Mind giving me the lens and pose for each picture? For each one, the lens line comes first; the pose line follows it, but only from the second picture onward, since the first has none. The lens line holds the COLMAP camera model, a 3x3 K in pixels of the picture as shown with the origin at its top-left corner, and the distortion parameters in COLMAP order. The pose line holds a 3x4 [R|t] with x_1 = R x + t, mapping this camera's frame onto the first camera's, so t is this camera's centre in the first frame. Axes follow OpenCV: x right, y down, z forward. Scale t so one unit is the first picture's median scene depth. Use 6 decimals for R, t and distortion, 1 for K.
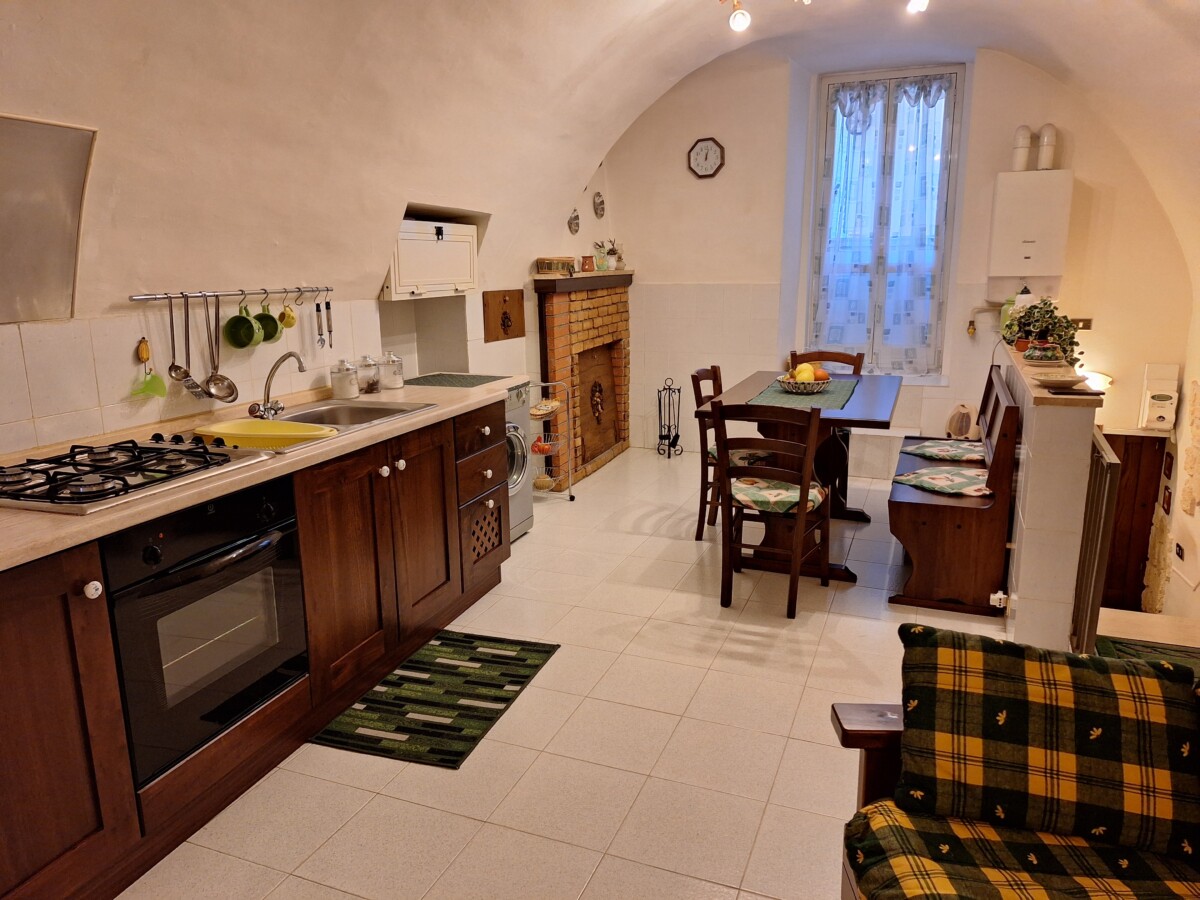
lens RADIAL K [[820.4, 0, 599.1], [0, 820.4, 446.7], [0, 0, 1]] dist [0.013322, -0.011809]
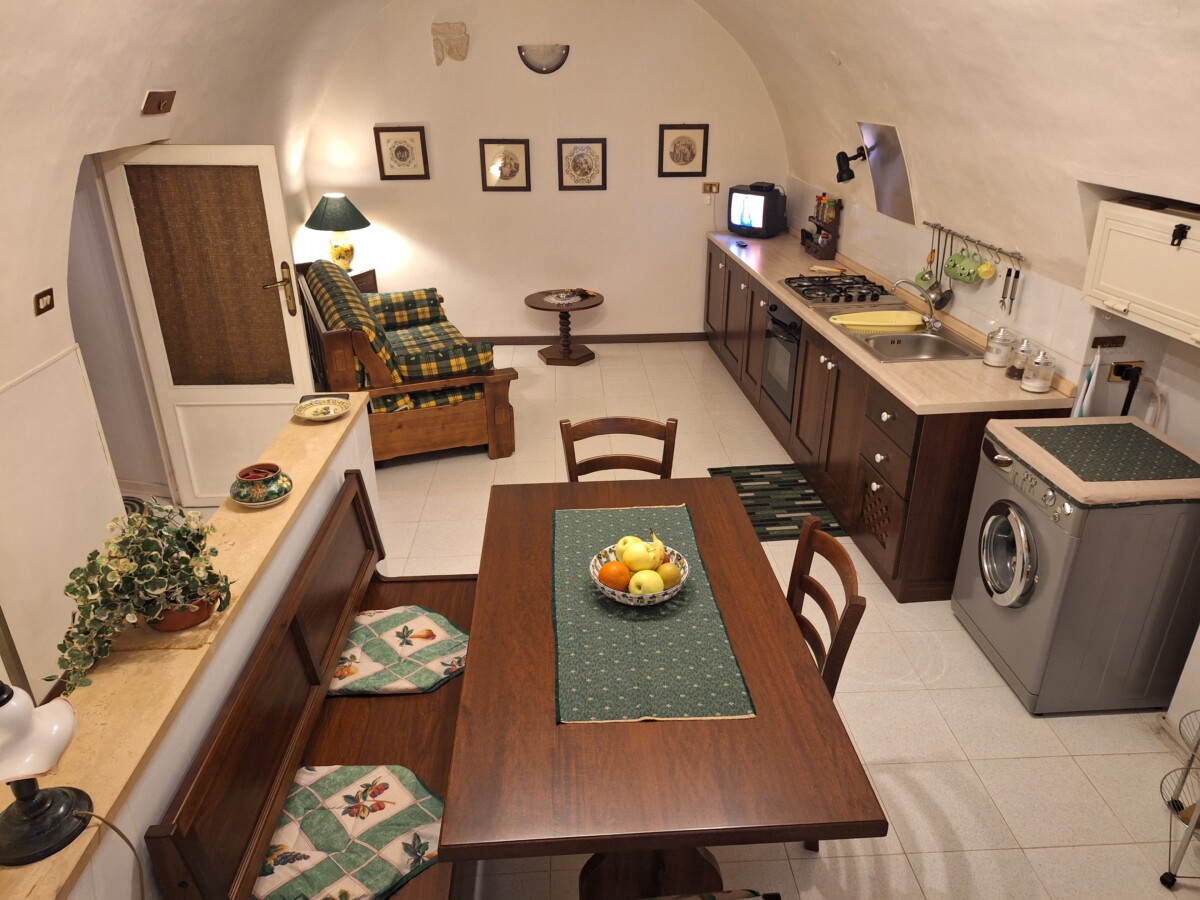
lens RADIAL K [[820.4, 0, 600.0], [0, 820.4, 450.2], [0, 0, 1]] dist [0.013322, -0.011809]
pose [[-0.906350, 0.189070, -0.377864, 0.627679], [-0.078801, 0.802968, 0.590790, -0.617735], [0.415114, 0.565238, -0.712872, 1.804796]]
